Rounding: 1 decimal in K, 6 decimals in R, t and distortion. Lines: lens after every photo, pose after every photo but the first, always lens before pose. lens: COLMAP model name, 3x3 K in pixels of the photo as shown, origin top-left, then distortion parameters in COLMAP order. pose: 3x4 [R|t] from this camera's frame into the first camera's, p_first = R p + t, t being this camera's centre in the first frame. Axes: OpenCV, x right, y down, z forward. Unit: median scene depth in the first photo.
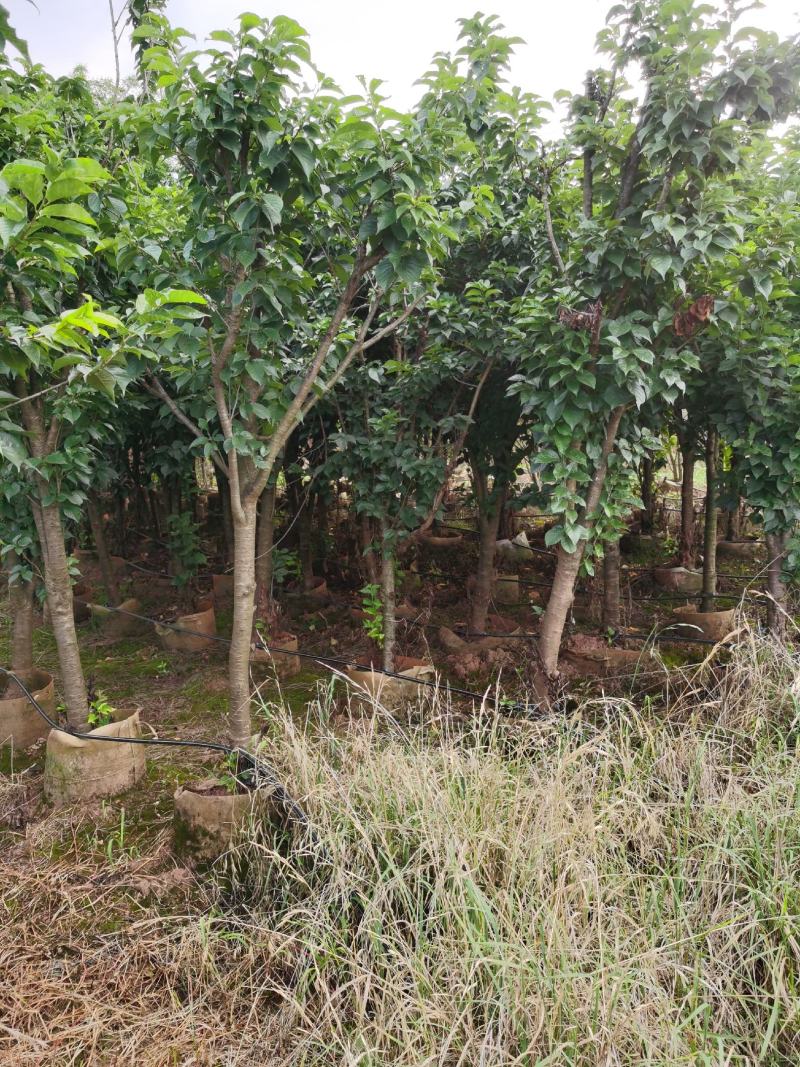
lens RADIAL K [[819.6, 0, 400.3], [0, 819.6, 526.3], [0, 0, 1]] dist [0.057390, -0.093369]
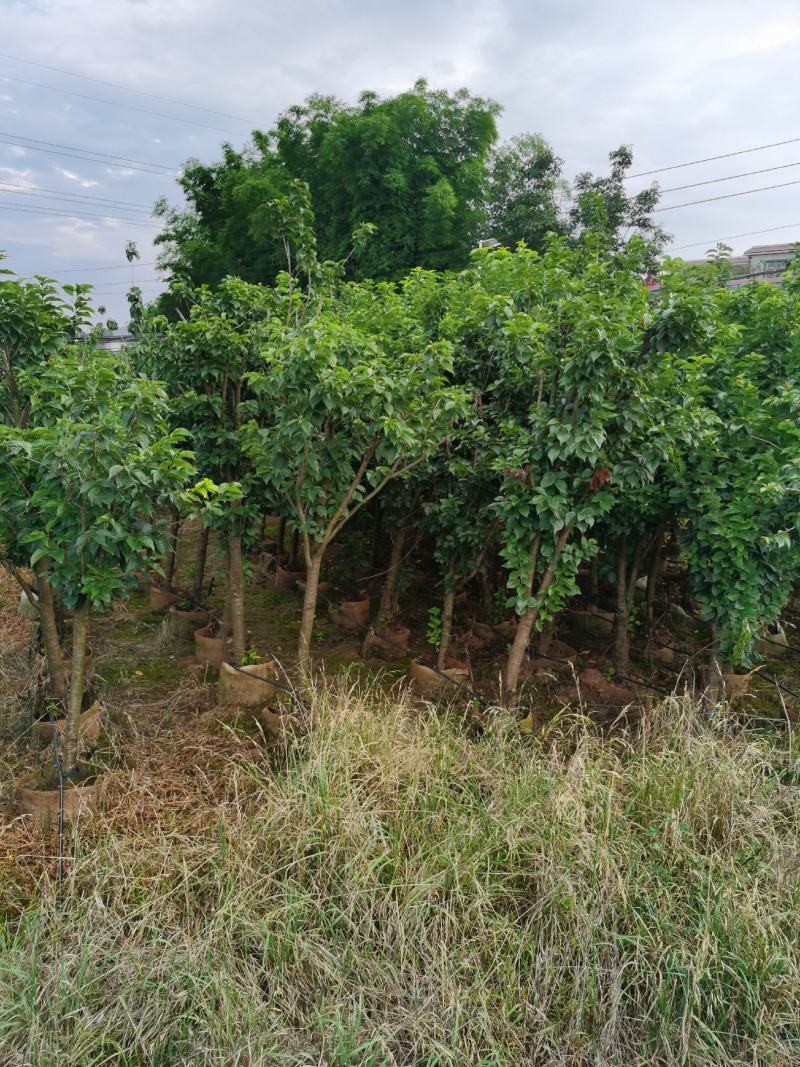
lens RADIAL K [[821.6, 0, 399.1], [0, 821.6, 540.9], [0, 0, 1]] dist [0.053472, -0.087735]
pose [[0.930011, 0.144203, -0.338061, 0.451258], [-0.128940, 0.989366, 0.067307, -0.162185], [0.344171, -0.019007, 0.938714, -0.473031]]
